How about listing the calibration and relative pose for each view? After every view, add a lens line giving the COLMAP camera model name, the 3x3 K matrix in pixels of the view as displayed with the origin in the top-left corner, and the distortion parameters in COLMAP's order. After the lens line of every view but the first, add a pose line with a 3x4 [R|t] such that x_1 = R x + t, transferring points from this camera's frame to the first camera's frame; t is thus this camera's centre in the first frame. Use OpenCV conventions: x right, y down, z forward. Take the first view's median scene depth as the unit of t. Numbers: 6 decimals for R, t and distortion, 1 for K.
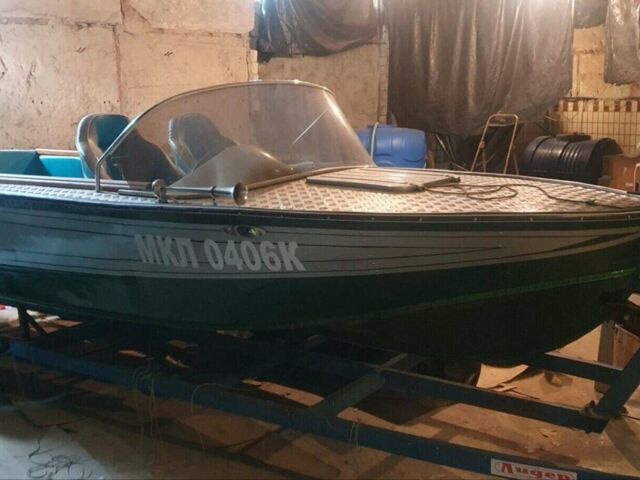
lens RADIAL K [[779.2, 0, 320.0], [0, 779.2, 240.0], [0, 0, 1]] dist [0.118405, -0.338612]
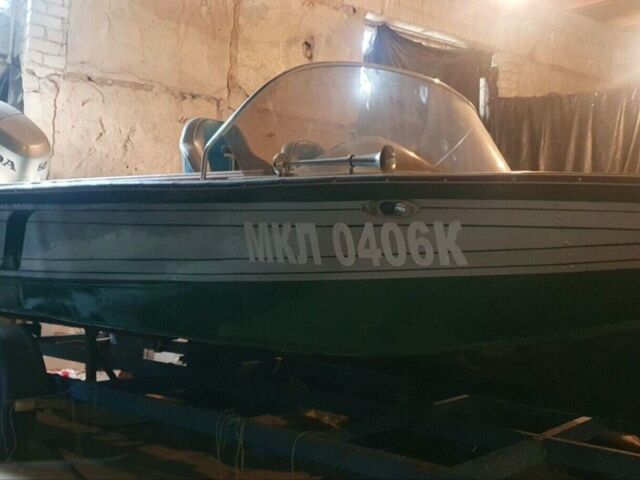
lens RADIAL K [[755.0, 0, 320.0], [0, 755.0, 240.0], [0, 0, 1]] dist [0.333836, -1.364581]
pose [[0.994401, 0.061603, -0.085857, -0.081235], [-0.078210, 0.975430, -0.205958, 0.147300], [0.071060, 0.211520, 0.974787, 0.221607]]
